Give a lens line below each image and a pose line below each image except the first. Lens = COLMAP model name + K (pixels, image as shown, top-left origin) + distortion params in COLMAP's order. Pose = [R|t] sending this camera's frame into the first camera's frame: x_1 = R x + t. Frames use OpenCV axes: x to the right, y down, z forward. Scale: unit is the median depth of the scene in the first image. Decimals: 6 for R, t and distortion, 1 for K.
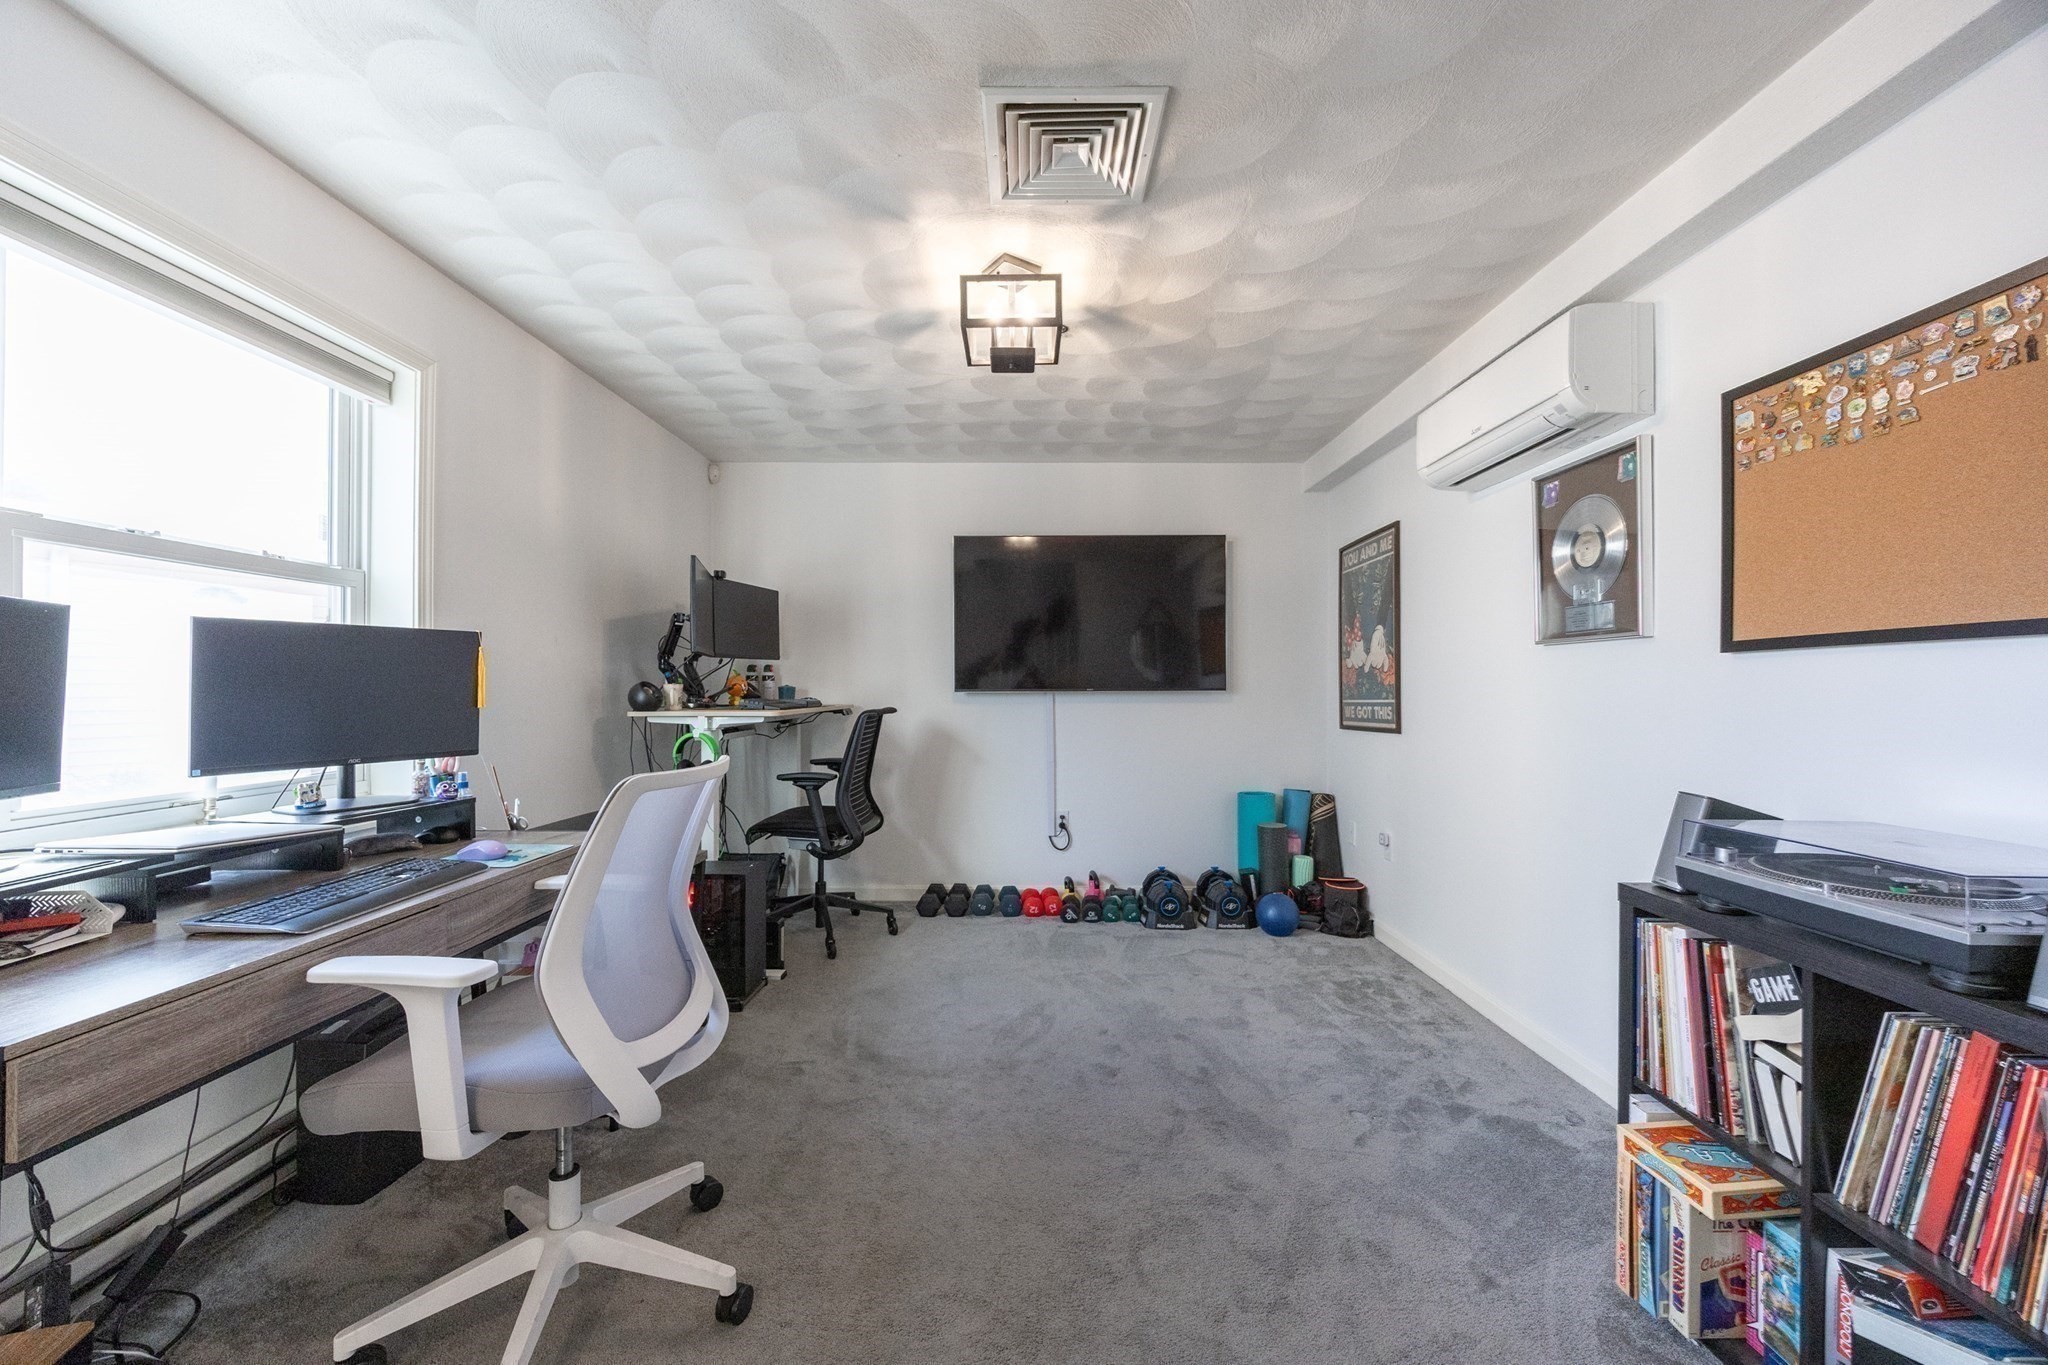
lens RADIAL K [[770.4, 0, 1024.0], [0, 770.4, 682.5], [0, 0, 1]] dist [-0.000955, -0.000011]
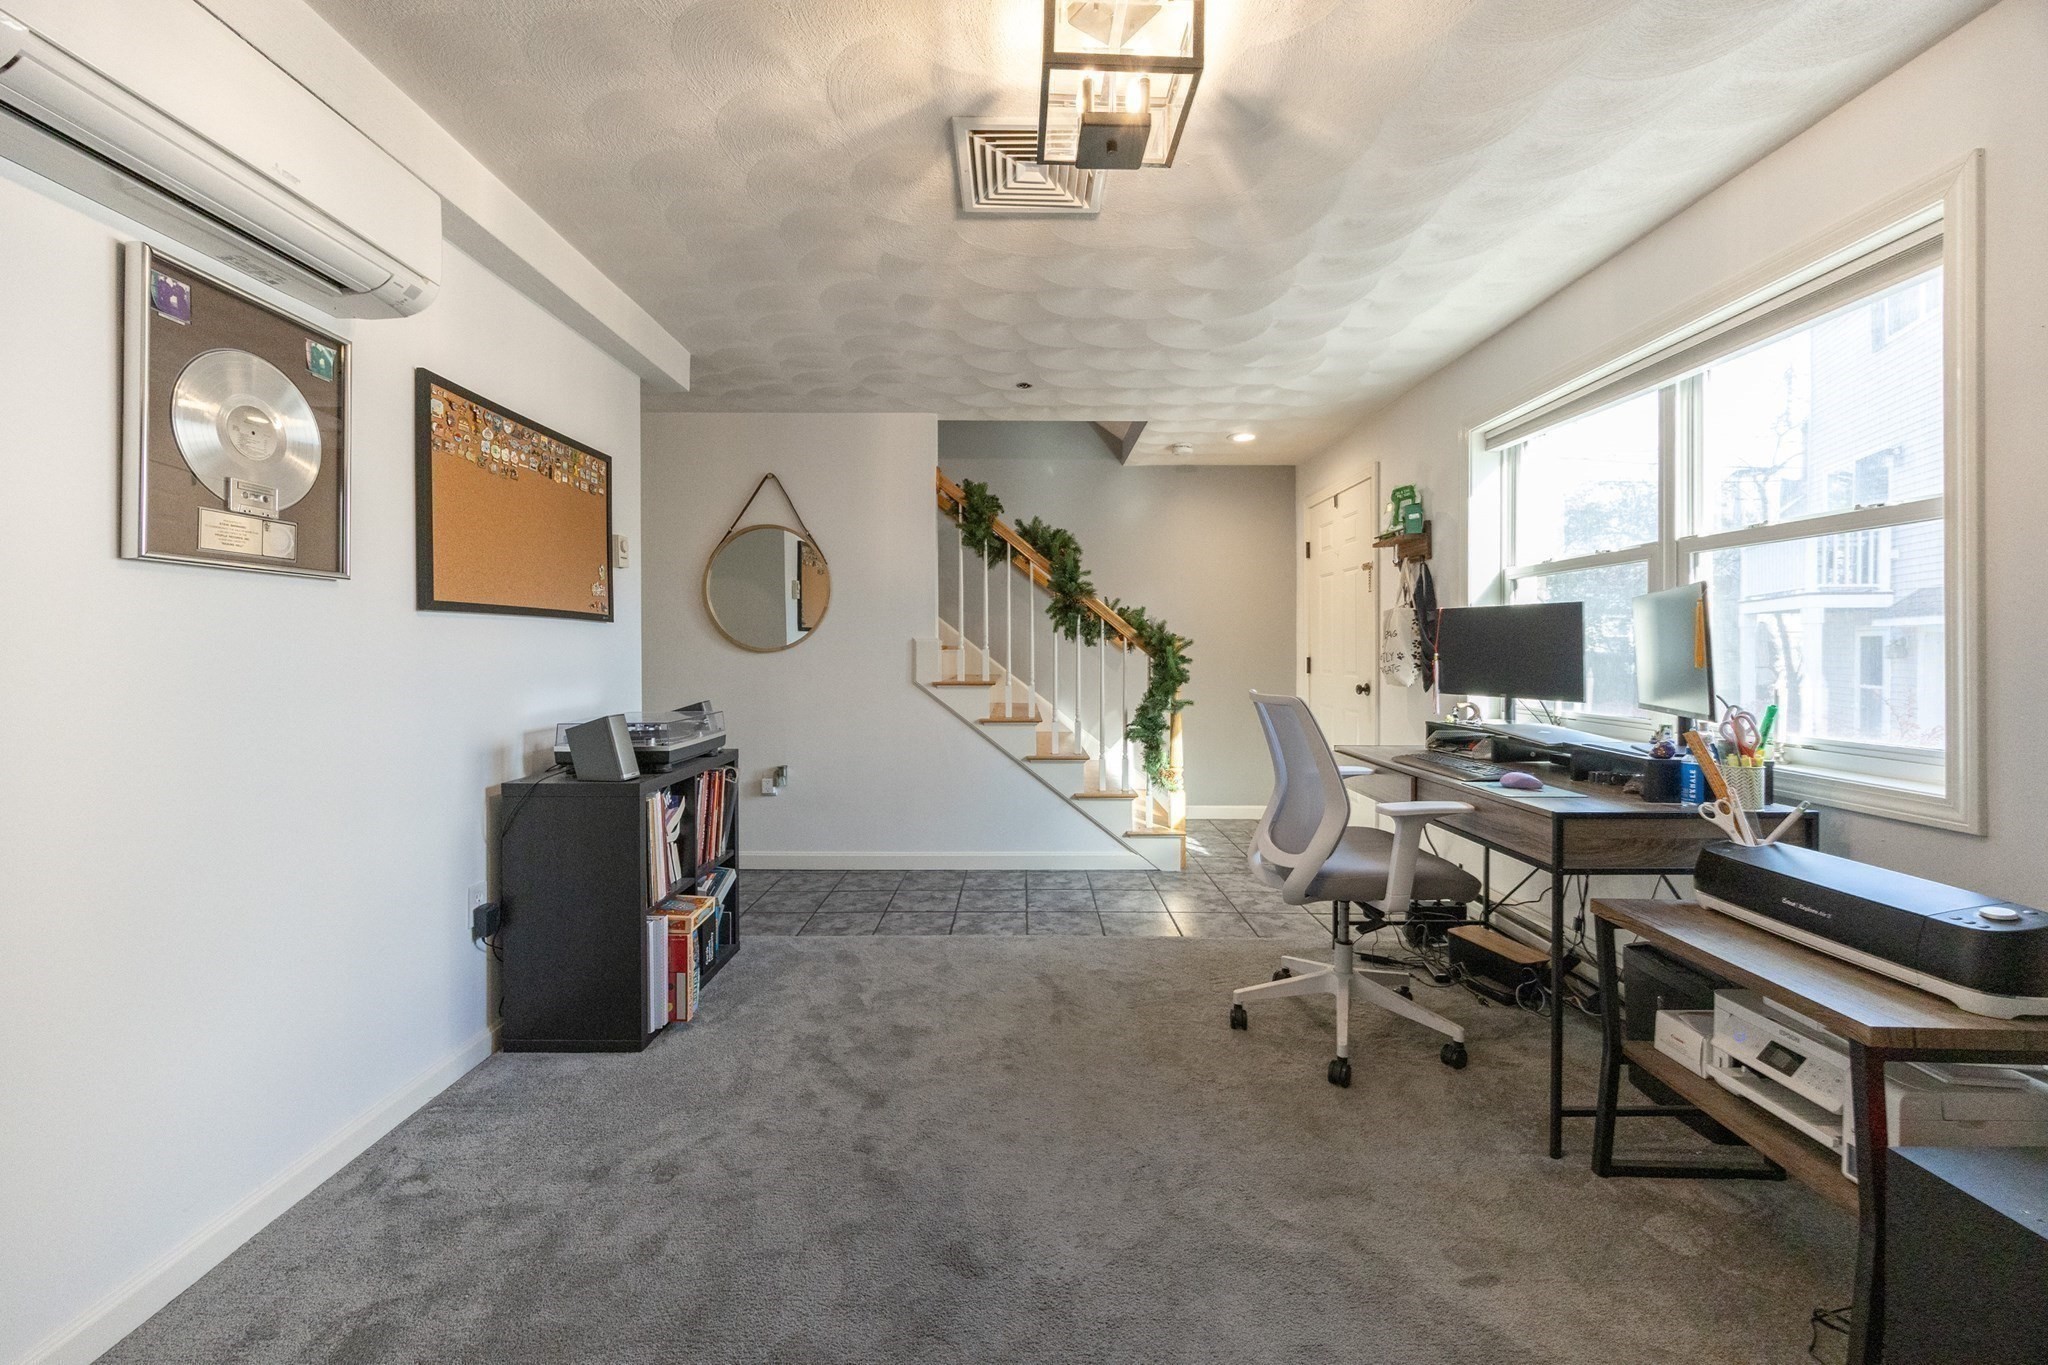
lens RADIAL K [[806.1, 0, 1015.3], [0, 806.1, 652.2], [0, 0, 1]] dist [-0.000696, -0.000022]
pose [[-0.999989, -0.003655, -0.002980, 0.071060], [-0.003641, 0.999983, -0.004621, 0.018649], [0.002997, -0.004610, -0.999985, 1.760774]]
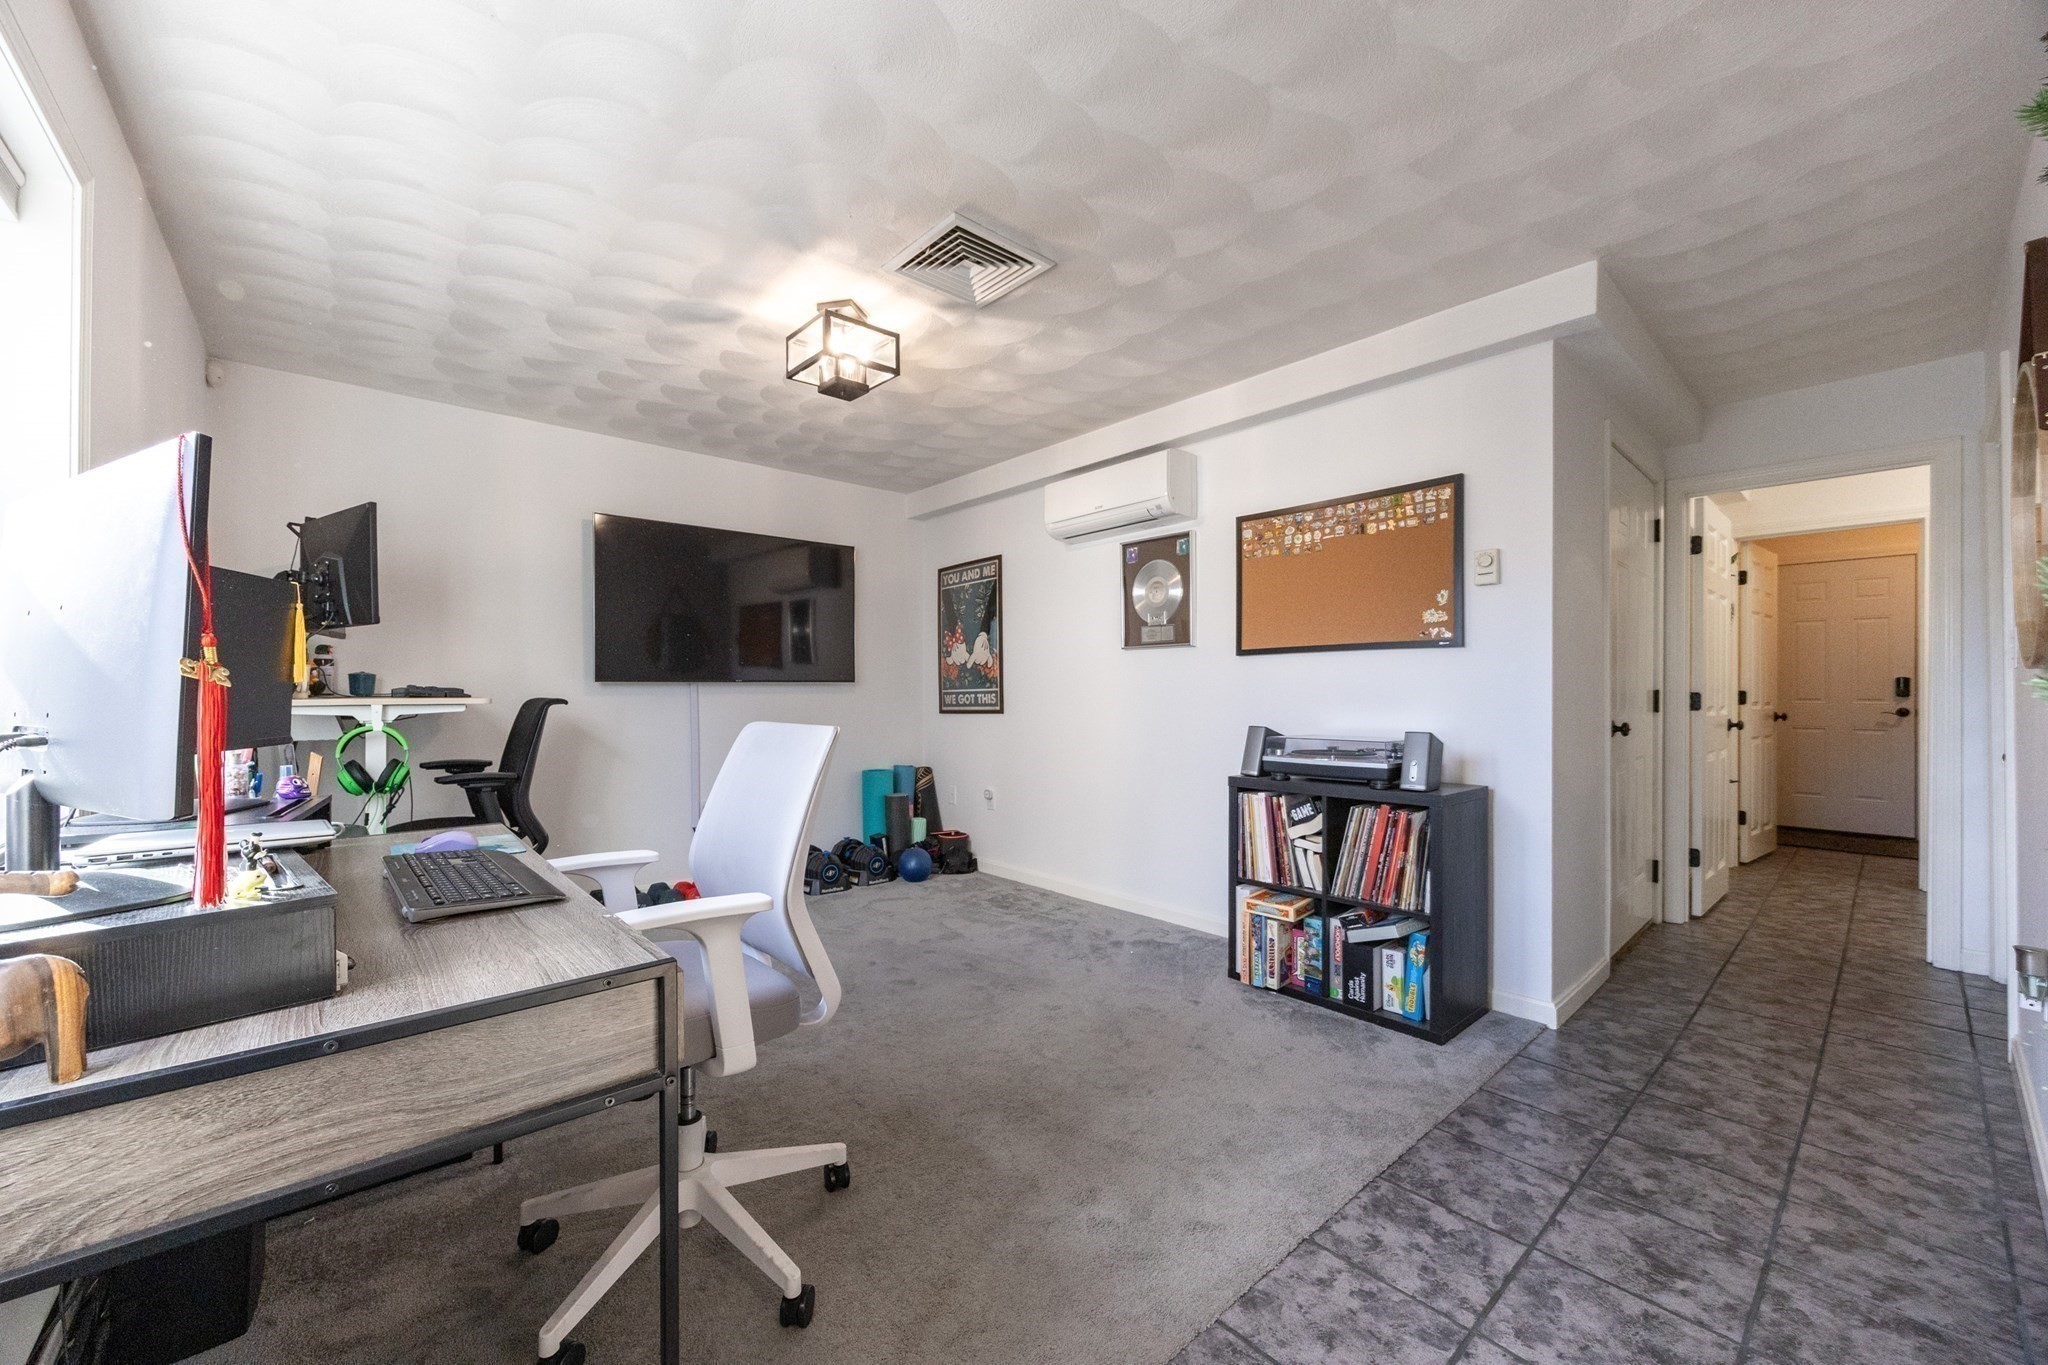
lens RADIAL K [[779.1, 0, 1016.8], [0, 779.1, 689.1], [0, 0, 1]] dist [-0.002388, -0.000101]
pose [[0.751651, -0.000418, 0.659561, -0.613353], [-0.002041, 0.999994, 0.002960, 0.031103], [-0.659558, -0.003571, 0.751645, -0.057634]]
